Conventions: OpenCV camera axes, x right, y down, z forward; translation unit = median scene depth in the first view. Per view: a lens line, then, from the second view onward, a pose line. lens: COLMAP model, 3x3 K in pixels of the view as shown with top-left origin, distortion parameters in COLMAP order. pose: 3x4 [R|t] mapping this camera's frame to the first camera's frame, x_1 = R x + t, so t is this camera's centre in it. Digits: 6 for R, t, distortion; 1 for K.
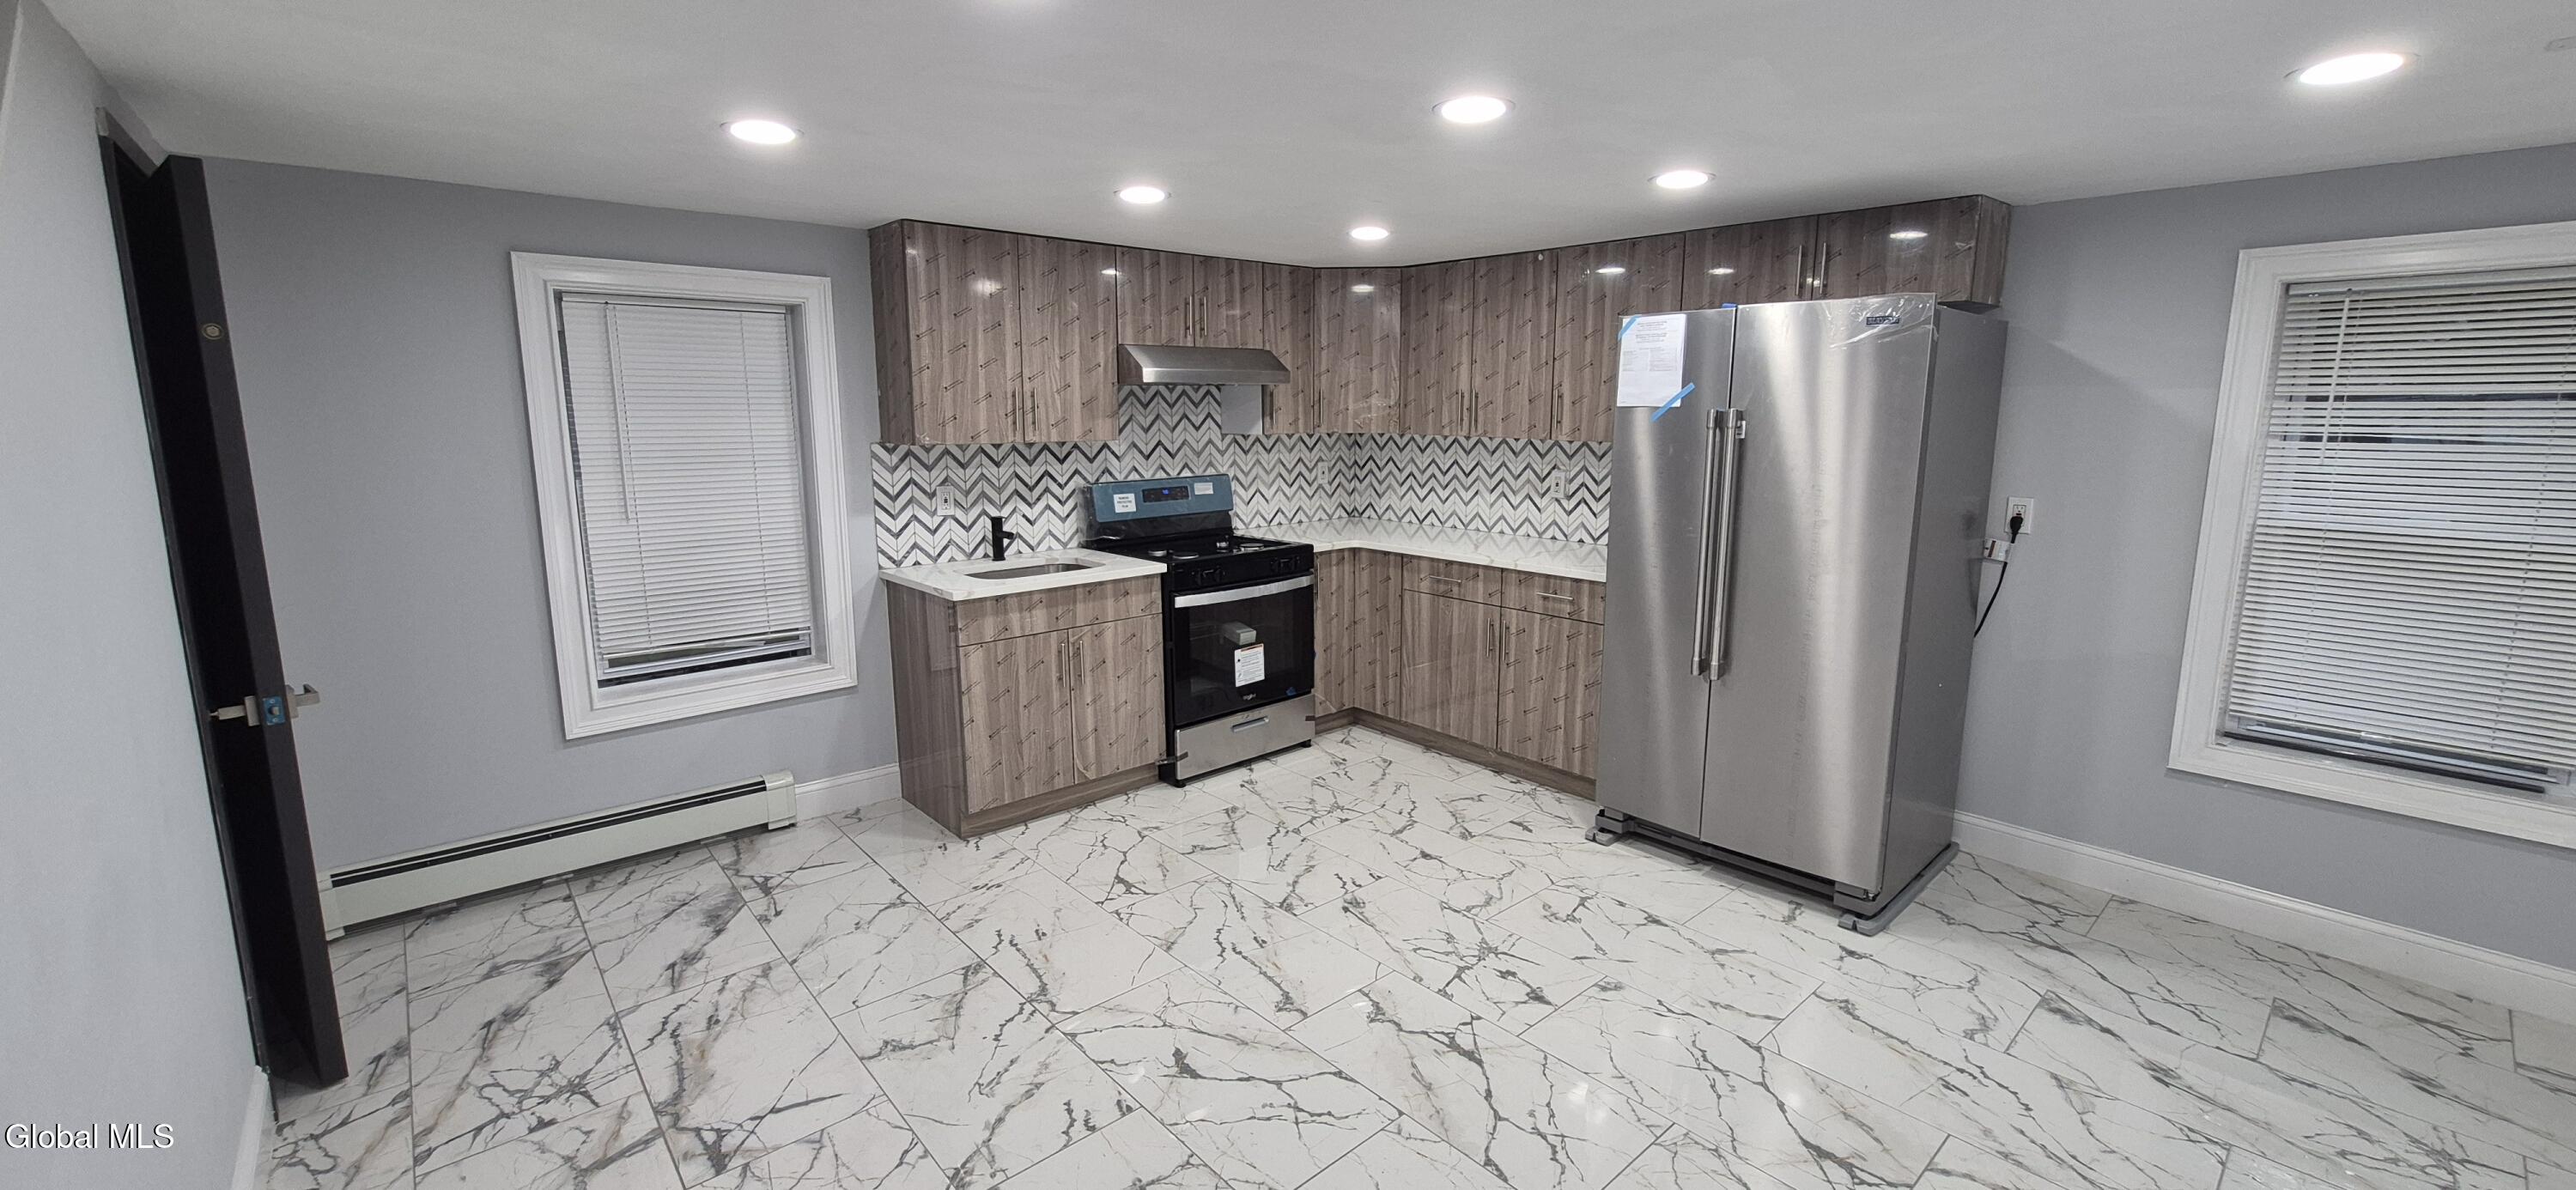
lens RADIAL K [[1017.0, 0, 1294.8], [0, 1017.0, 564.6], [0, 0, 1]] dist [0.000786, -0.001643]
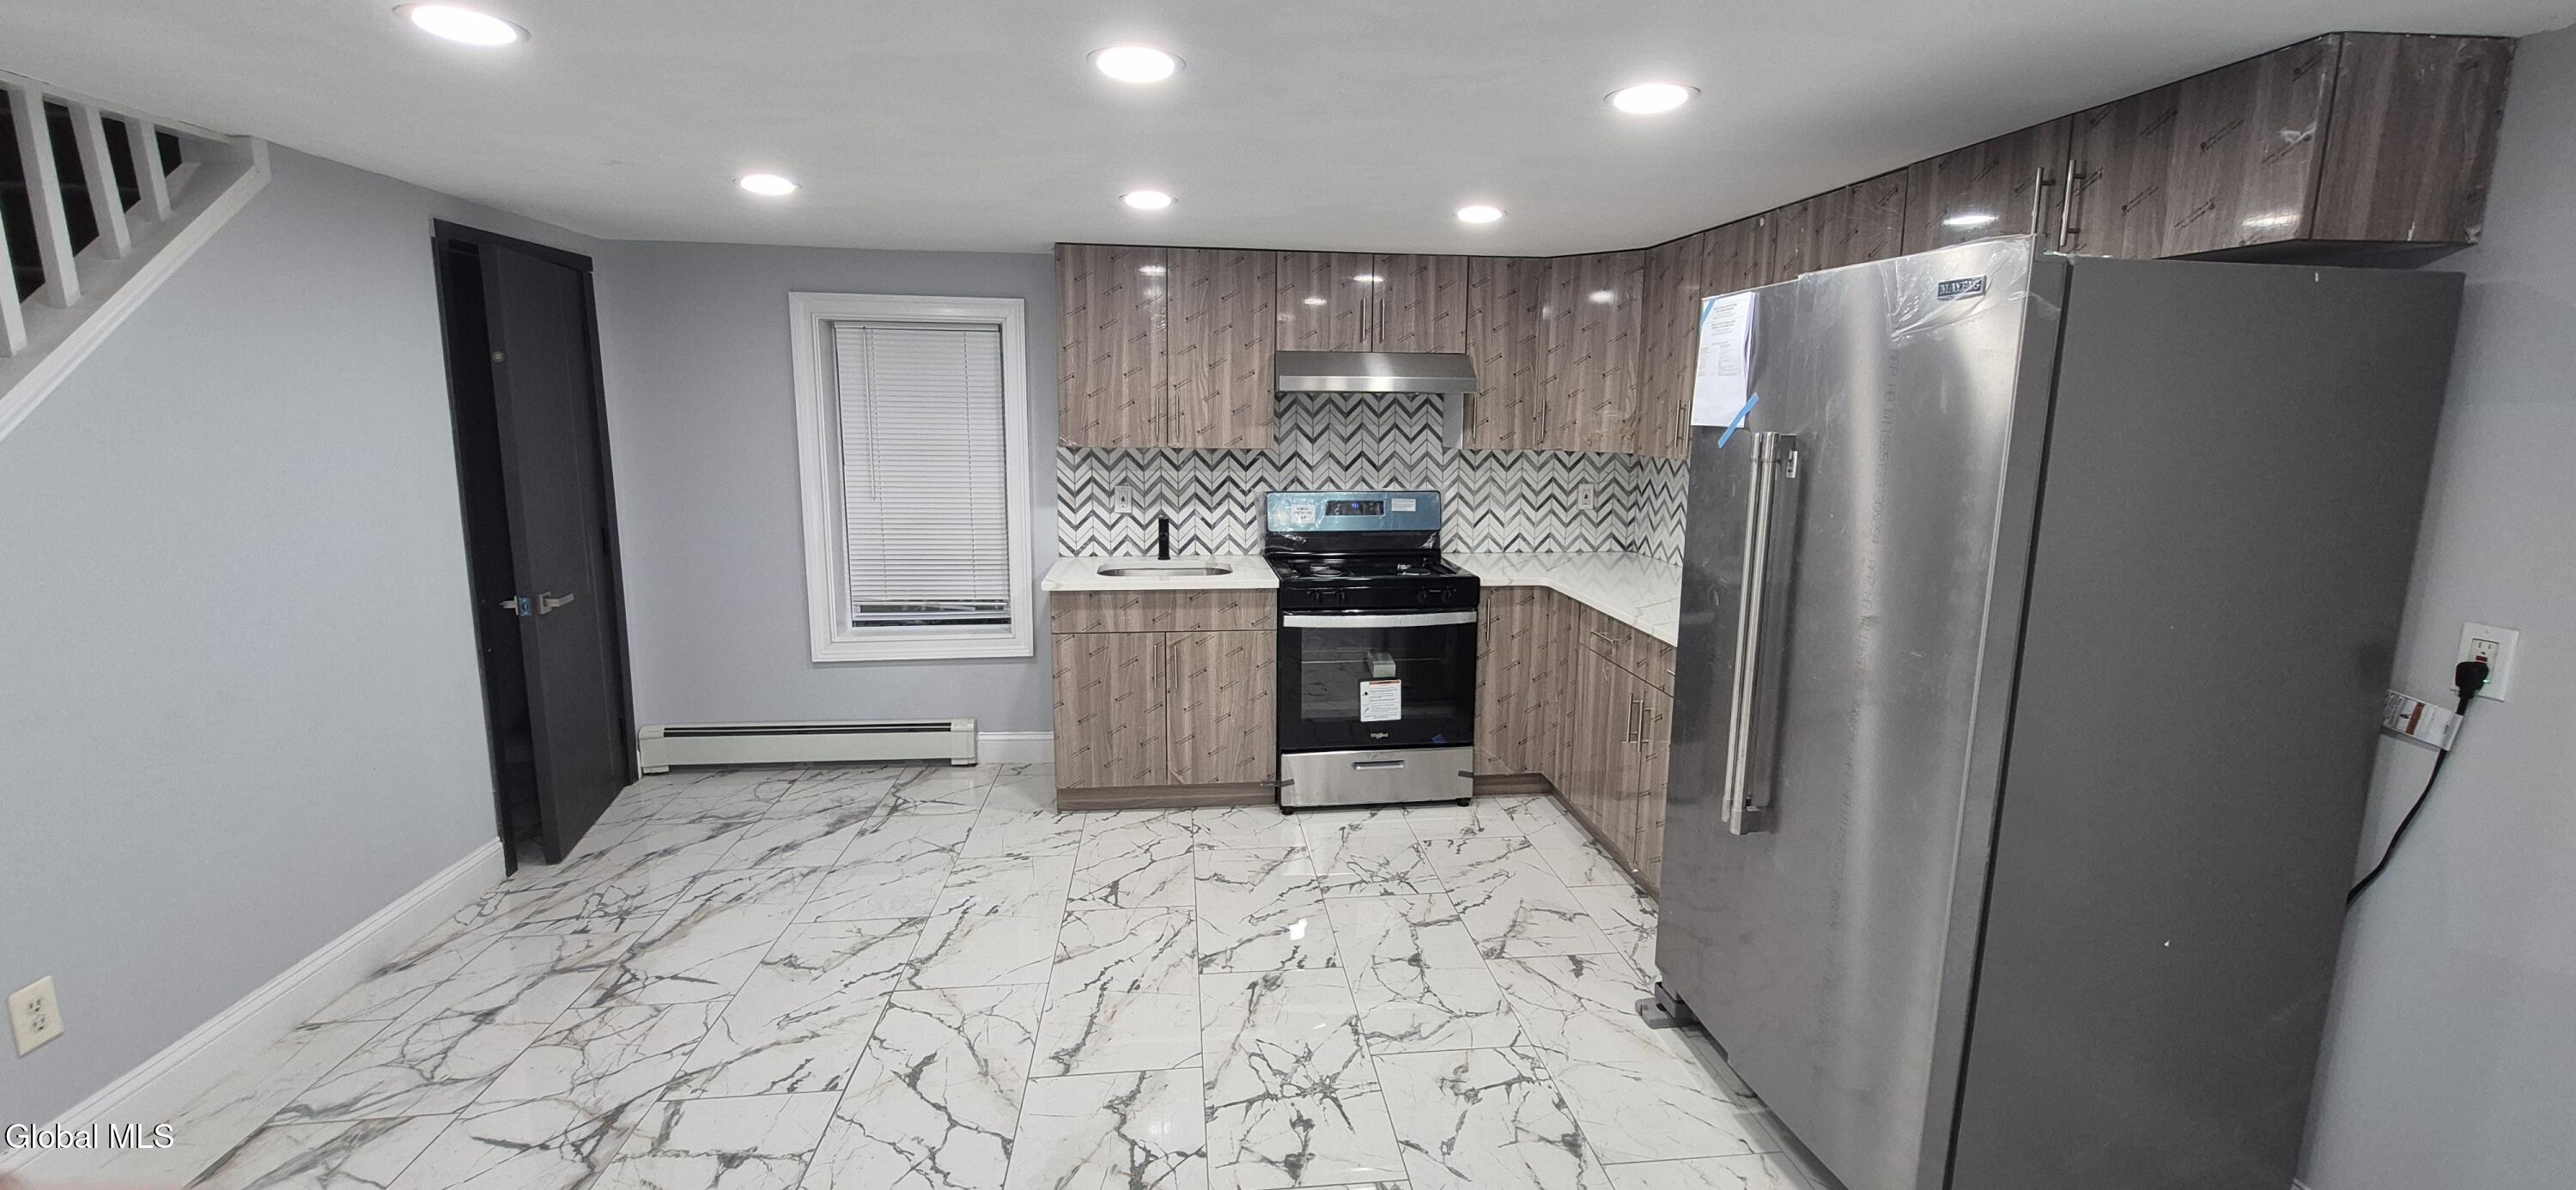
lens RADIAL K [[1017.0, 0, 1294.4], [0, 1017.0, 563.4], [0, 0, 1]] dist [0.000786, -0.001643]
pose [[0.819034, 0.097942, -0.565323, 0.423654], [-0.102566, 0.994444, 0.023690, -0.039697], [0.564503, 0.038579, 0.824529, 0.215693]]
